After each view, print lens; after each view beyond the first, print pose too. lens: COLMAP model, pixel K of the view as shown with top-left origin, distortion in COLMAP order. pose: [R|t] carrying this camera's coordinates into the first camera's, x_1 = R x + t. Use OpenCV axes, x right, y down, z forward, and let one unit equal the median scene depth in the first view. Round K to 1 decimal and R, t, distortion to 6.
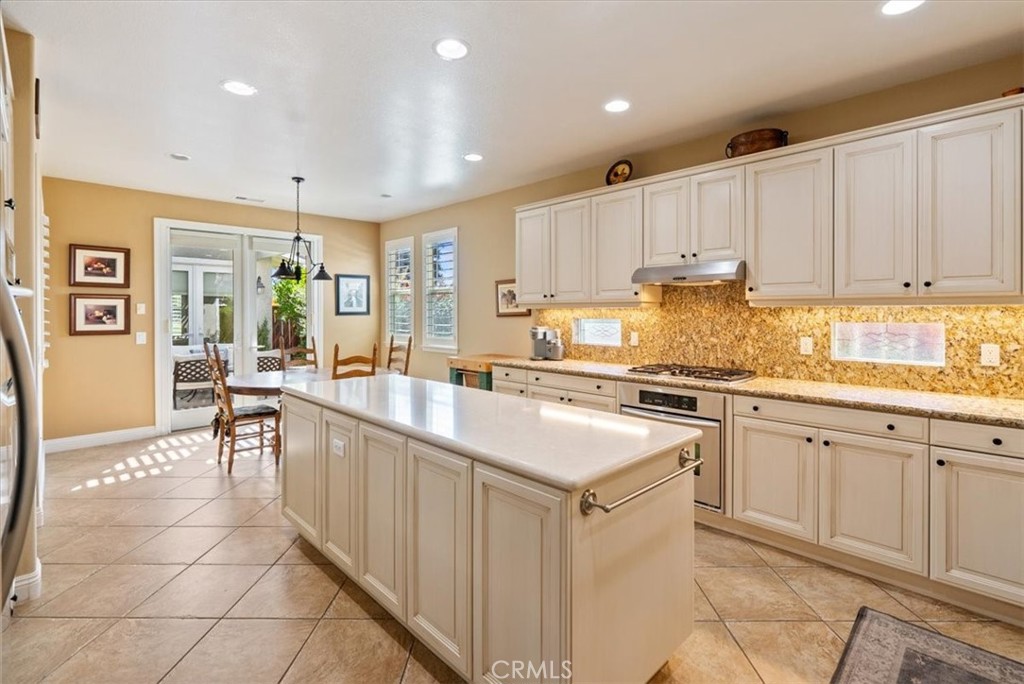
lens RADIAL K [[472.5, 0, 523.2], [0, 472.5, 315.5], [0, 0, 1]] dist [-0.007512, 0.000497]
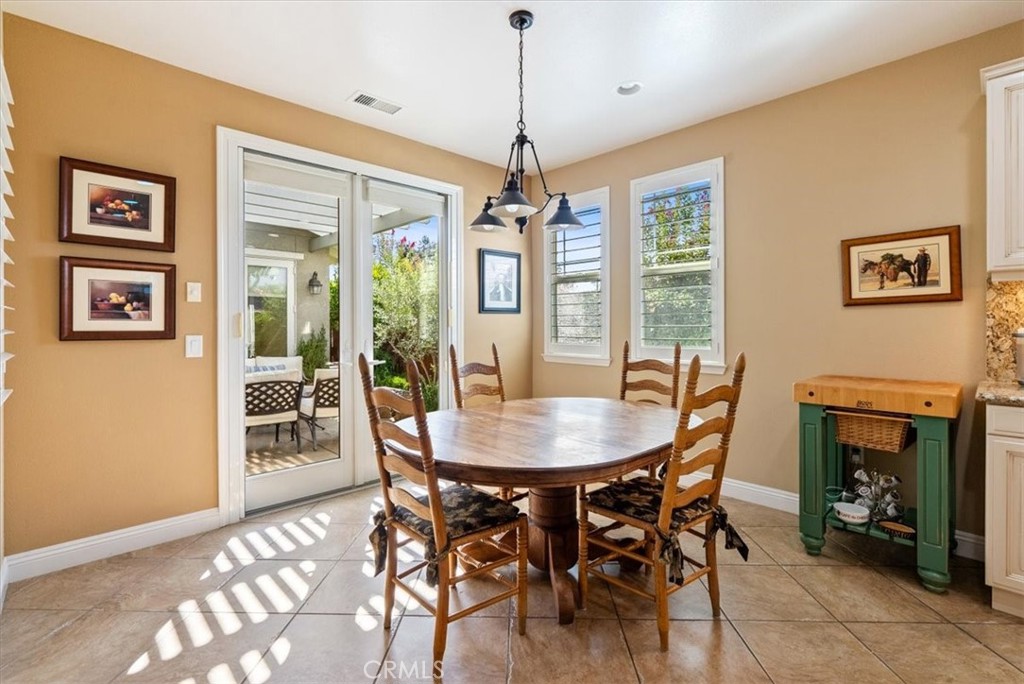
lens RADIAL K [[472.5, 0, 523.1], [0, 472.5, 327.9], [0, 0, 1]] dist [-0.007512, 0.000497]
pose [[0.999806, -0.001869, -0.019609, -0.446827], [0.001804, 0.999993, -0.003336, 0.030764], [0.019615, 0.003300, 0.999802, 0.491865]]
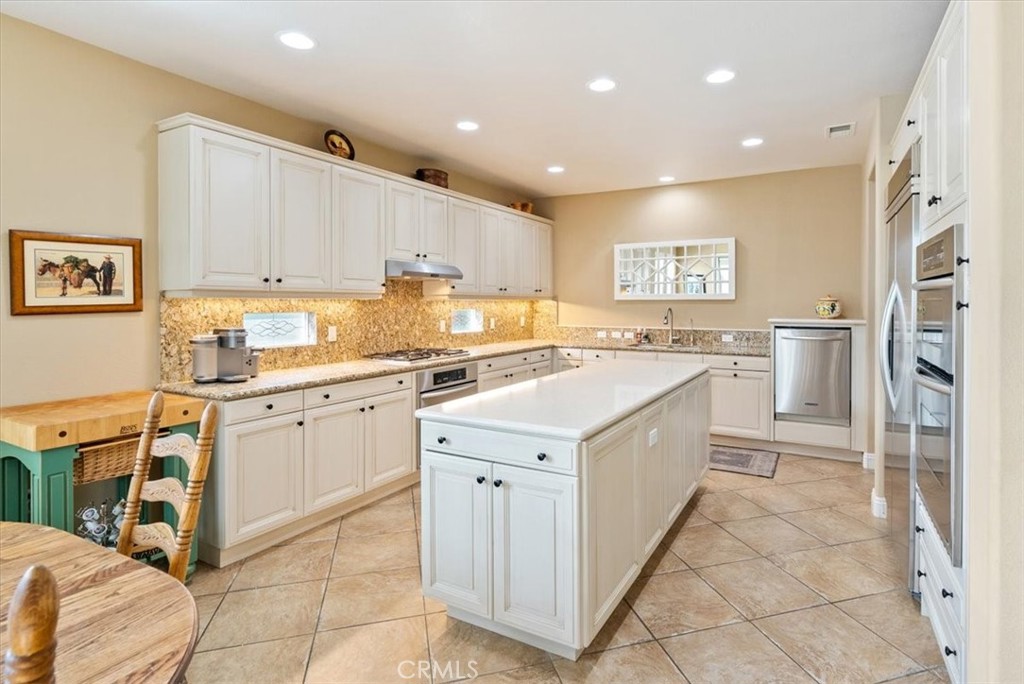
lens RADIAL K [[518.5, 0, 533.6], [0, 518.5, 307.9], [0, 0, 1]] dist [-0.017400, 0.000054]
pose [[-0.271405, -0.010425, 0.962409, -0.662514], [0.006356, 0.999900, 0.012624, -0.007641], [-0.962444, 0.009543, -0.271311, 0.737305]]
